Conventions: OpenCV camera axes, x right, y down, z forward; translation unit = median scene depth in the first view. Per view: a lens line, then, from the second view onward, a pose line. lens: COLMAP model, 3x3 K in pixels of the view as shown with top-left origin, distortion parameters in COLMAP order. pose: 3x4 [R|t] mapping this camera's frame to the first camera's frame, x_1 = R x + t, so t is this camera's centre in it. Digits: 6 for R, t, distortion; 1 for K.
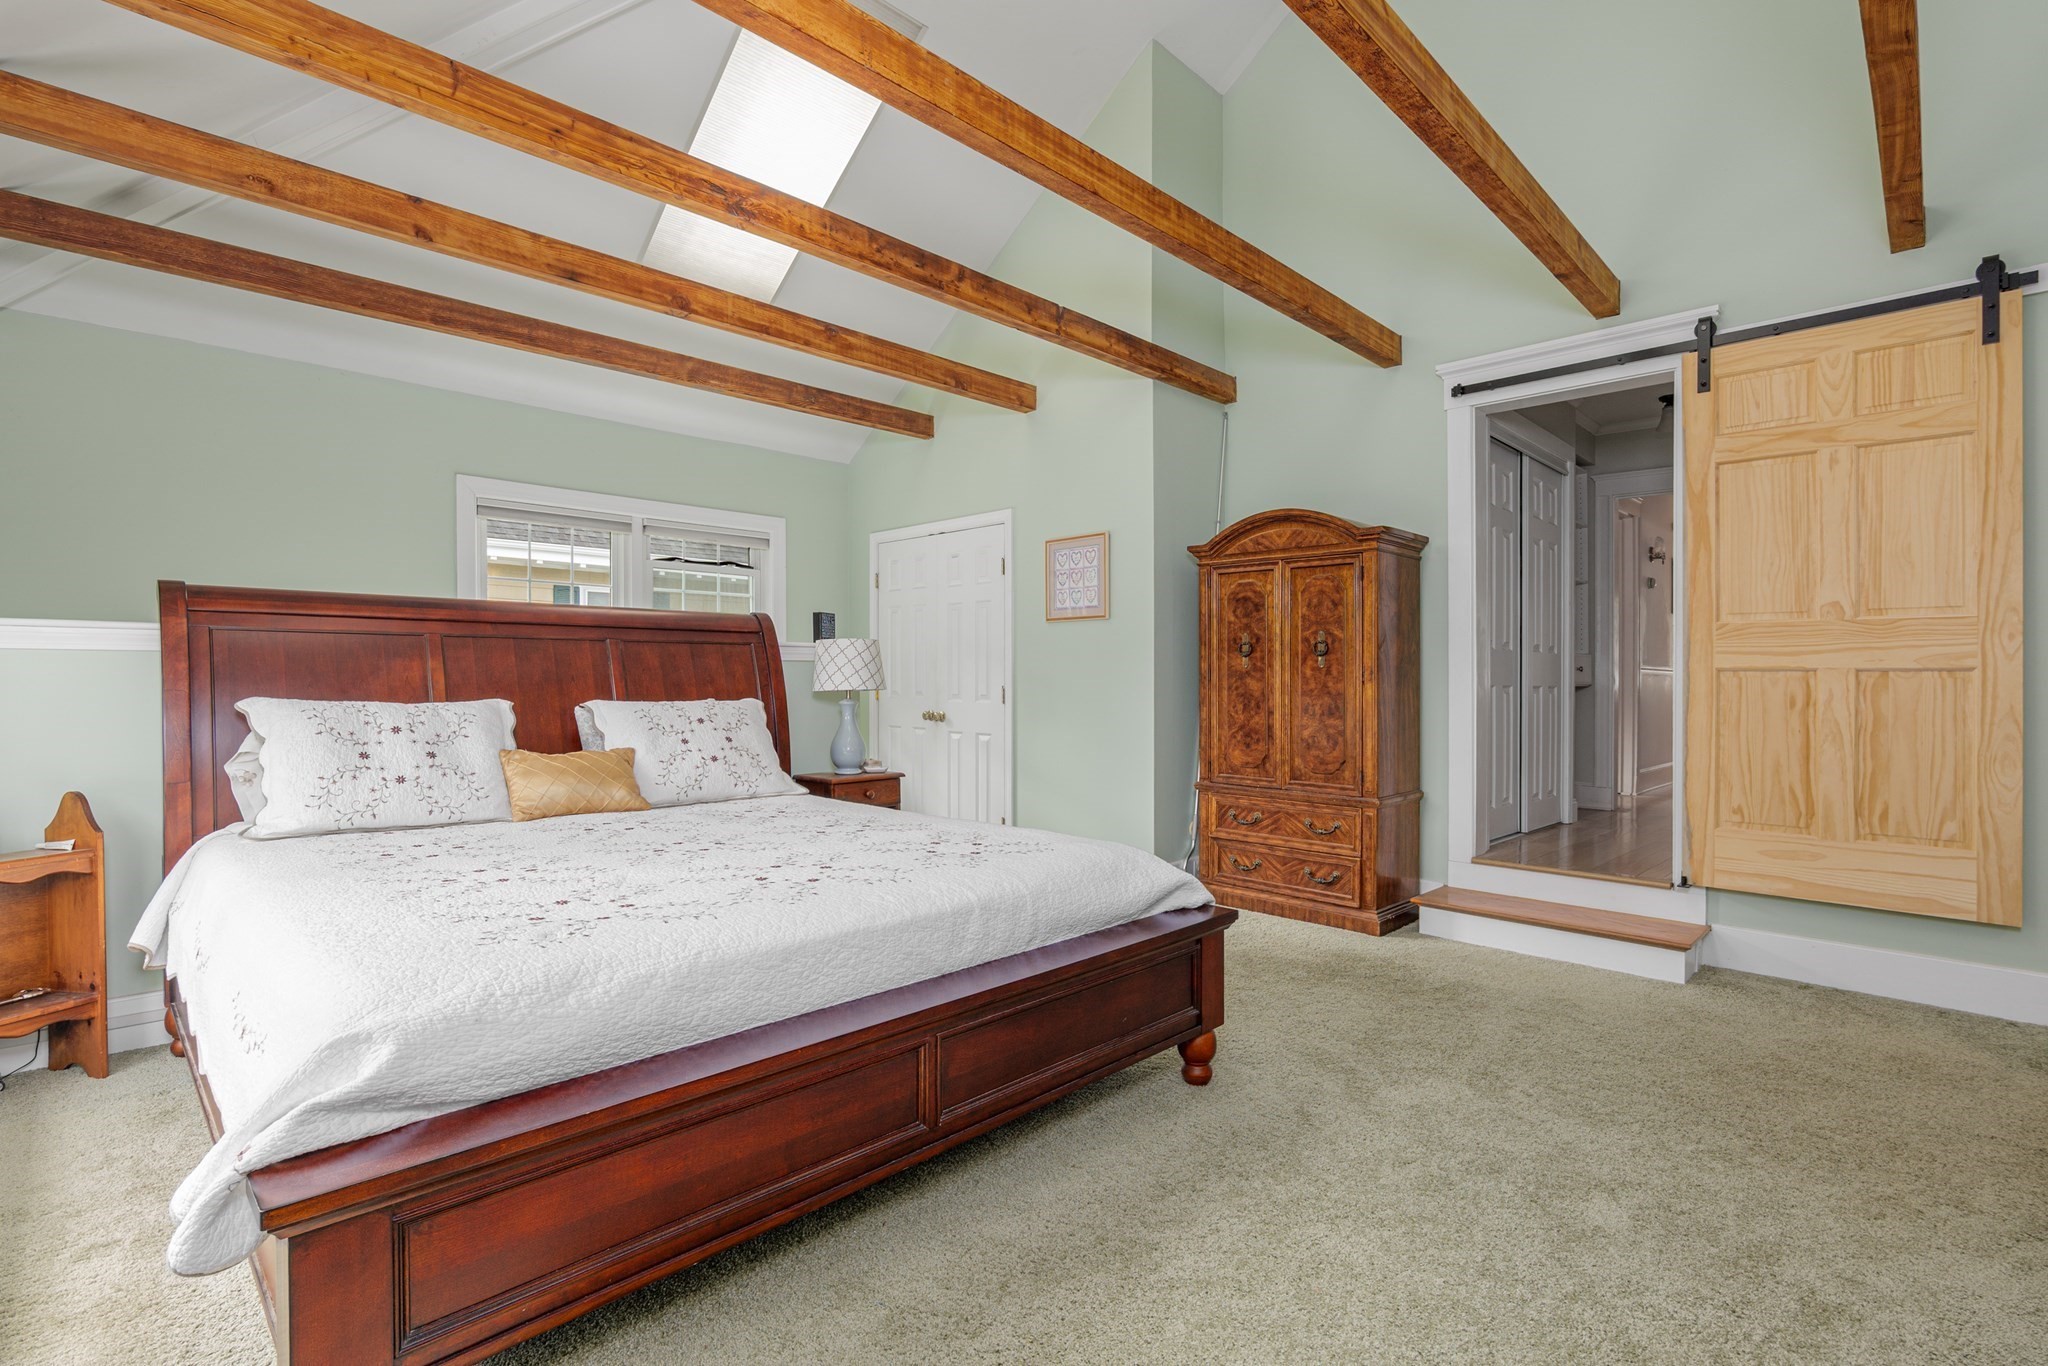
lens RADIAL K [[951.5, 0, 1034.7], [0, 951.5, 675.1], [0, 0, 1]] dist [-0.010243, -0.004213]
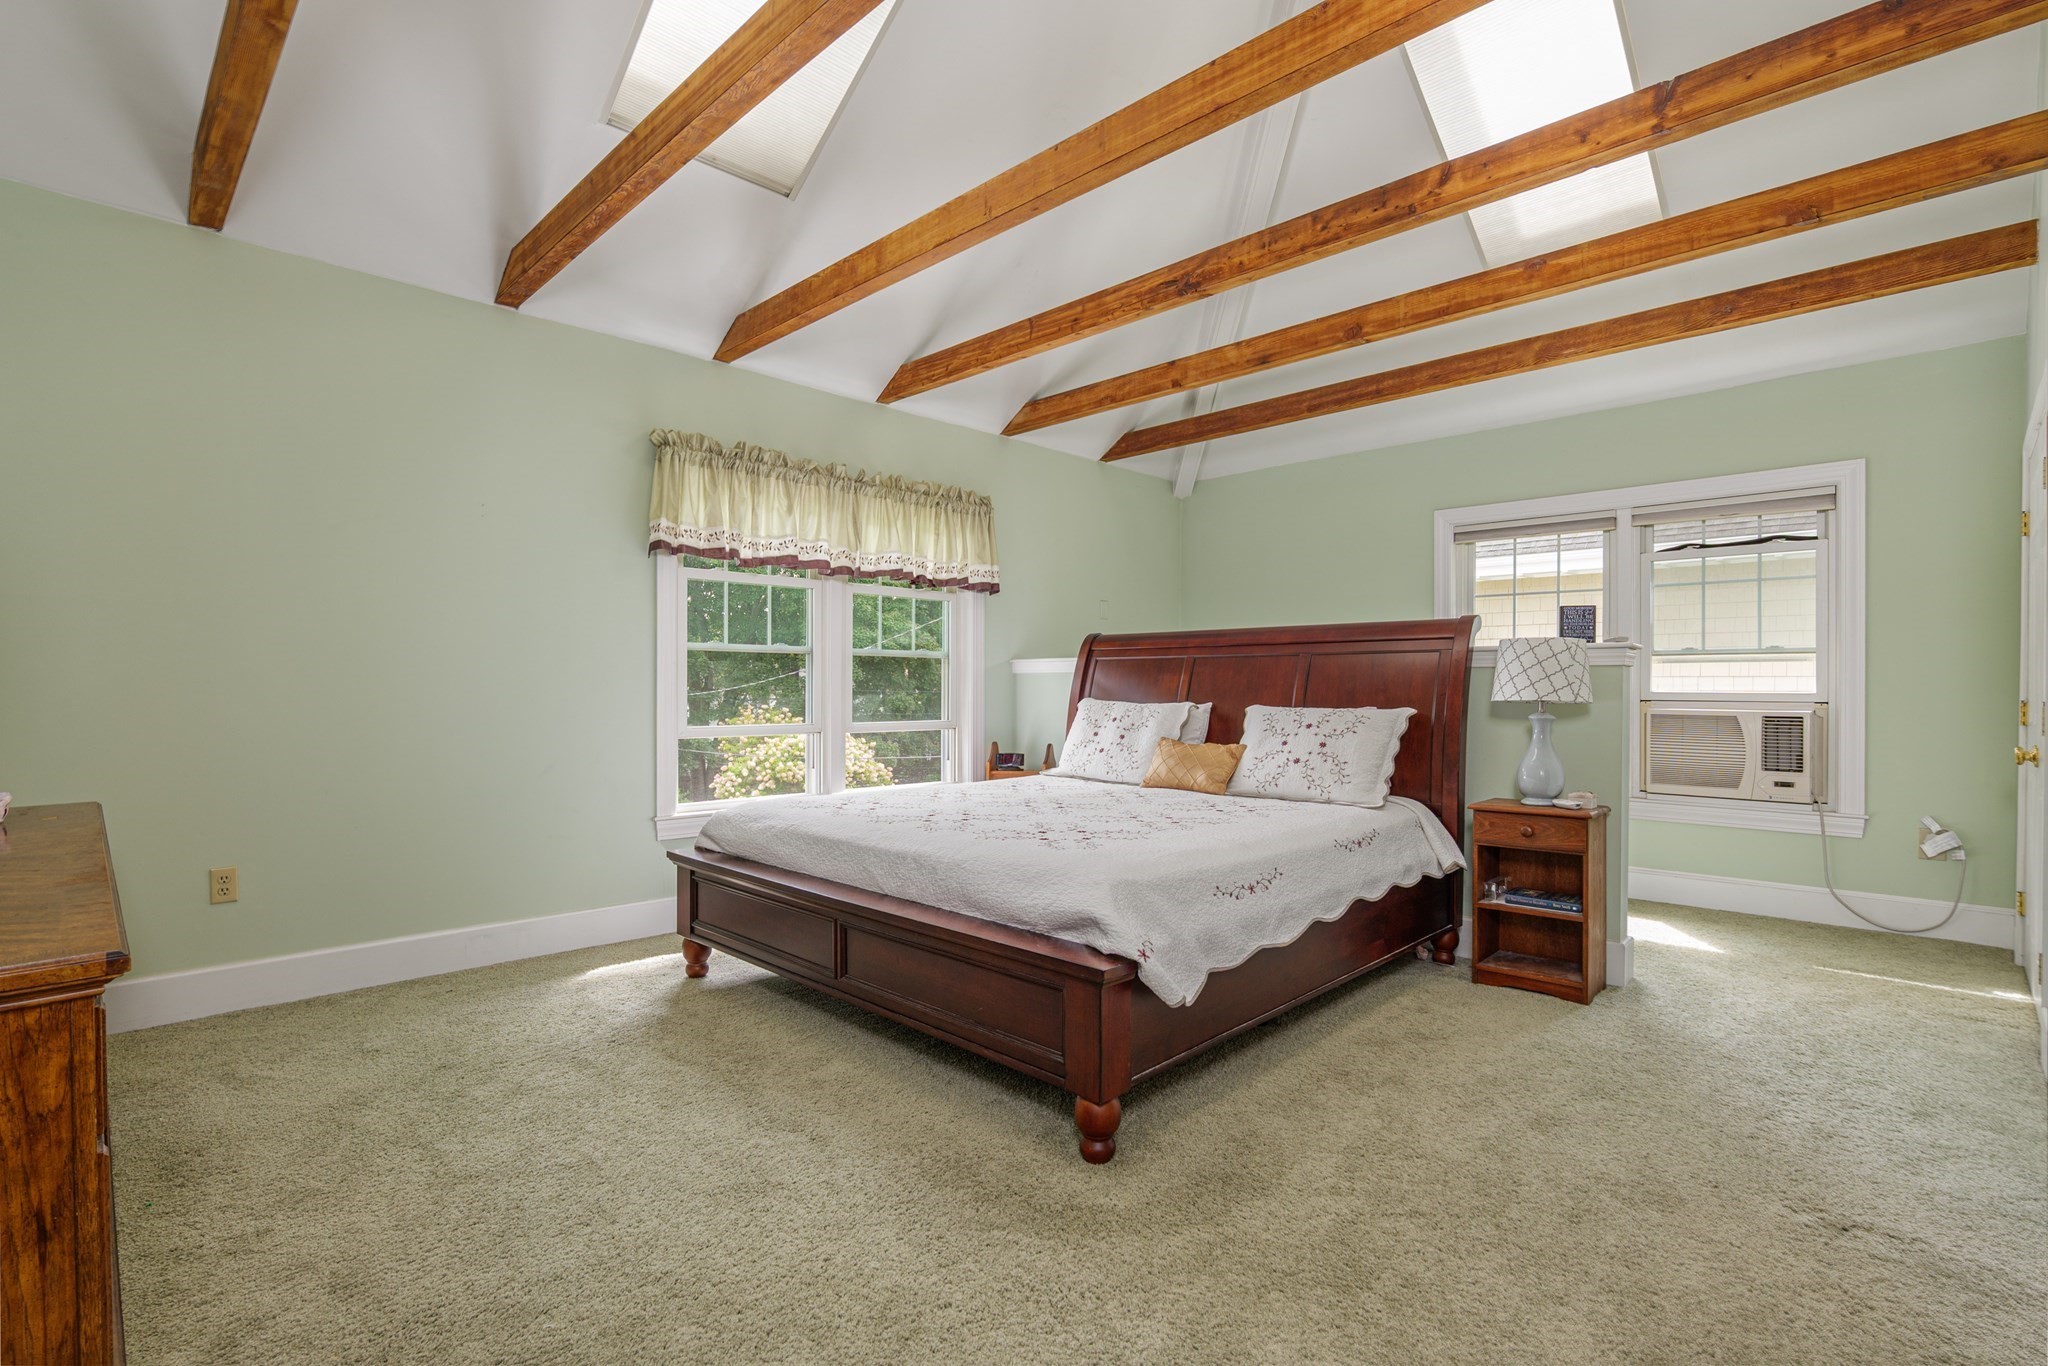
lens RADIAL K [[951.5, 0, 1021.9], [0, 951.5, 691.7], [0, 0, 1]] dist [-0.010243, -0.004213]
pose [[0.001731, 0.003070, -0.999994, 0.725155], [-0.000060, 0.999995, 0.003070, 0.005808], [0.999999, 0.000054, 0.001731, 0.660979]]
